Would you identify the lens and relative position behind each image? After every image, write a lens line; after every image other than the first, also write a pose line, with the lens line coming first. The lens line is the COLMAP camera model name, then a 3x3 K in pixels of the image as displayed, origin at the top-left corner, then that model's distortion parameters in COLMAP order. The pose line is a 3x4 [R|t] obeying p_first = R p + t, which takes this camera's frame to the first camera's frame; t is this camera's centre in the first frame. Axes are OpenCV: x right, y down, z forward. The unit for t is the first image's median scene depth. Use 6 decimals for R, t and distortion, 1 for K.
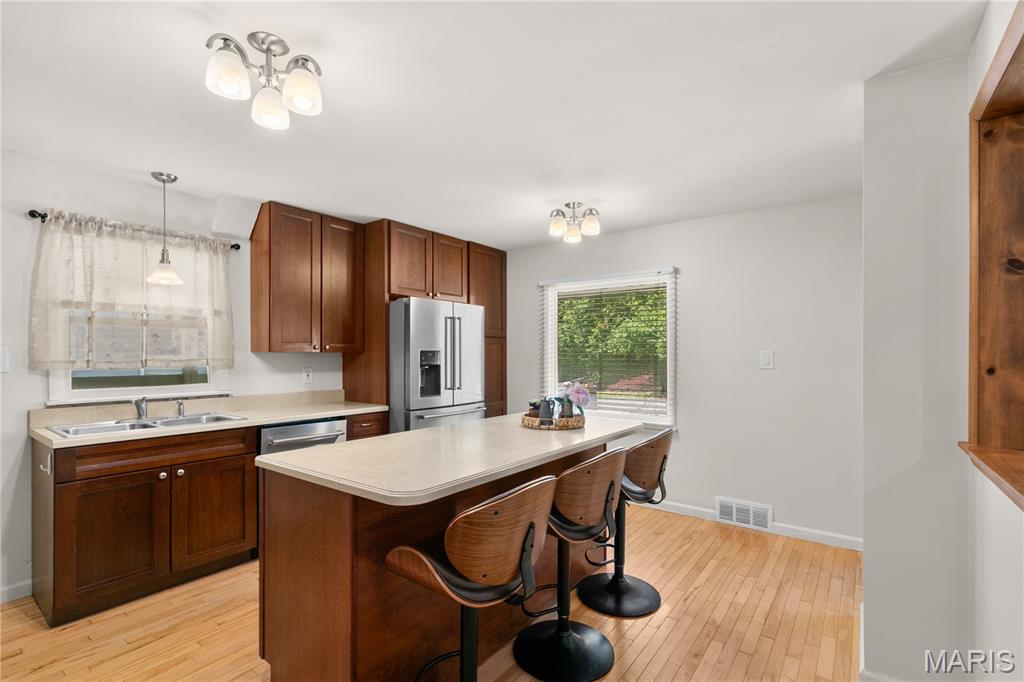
lens RADIAL K [[469.3, 0, 514.9], [0, 469.3, 356.9], [0, 0, 1]] dist [0.017616, 0.000101]
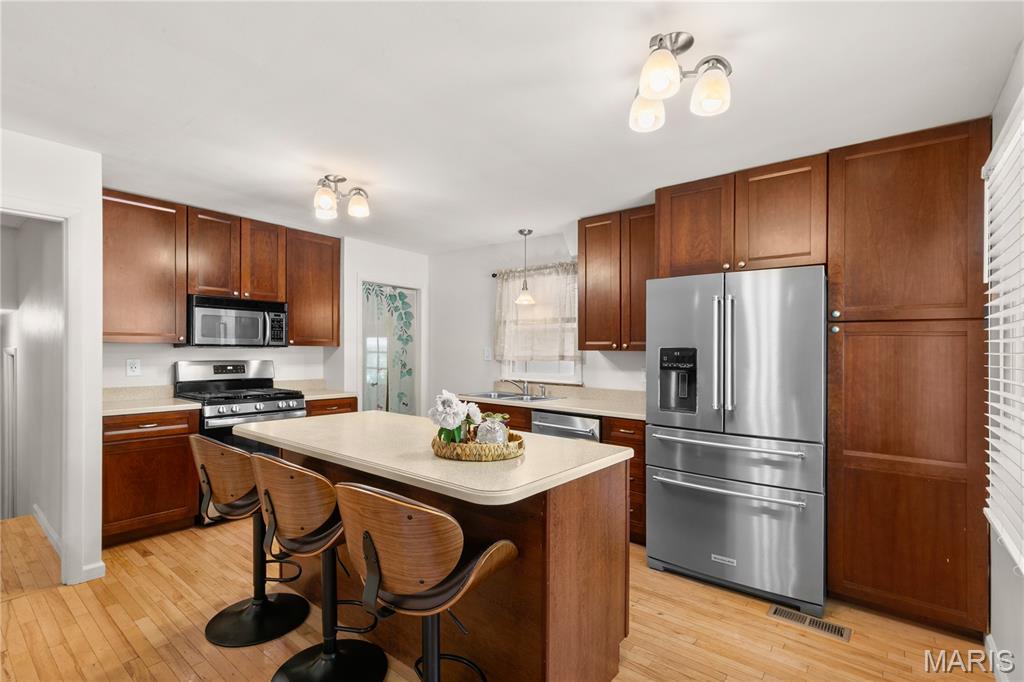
lens RADIAL K [[473.0, 0, 511.9], [0, 473.0, 350.7], [0, 0, 1]] dist [0.003539, 0.000187]
pose [[-0.033377, -0.002519, -0.999440, 0.663988], [-0.018567, 0.999826, -0.001900, -0.003453], [0.999270, 0.018494, -0.033418, 0.910818]]
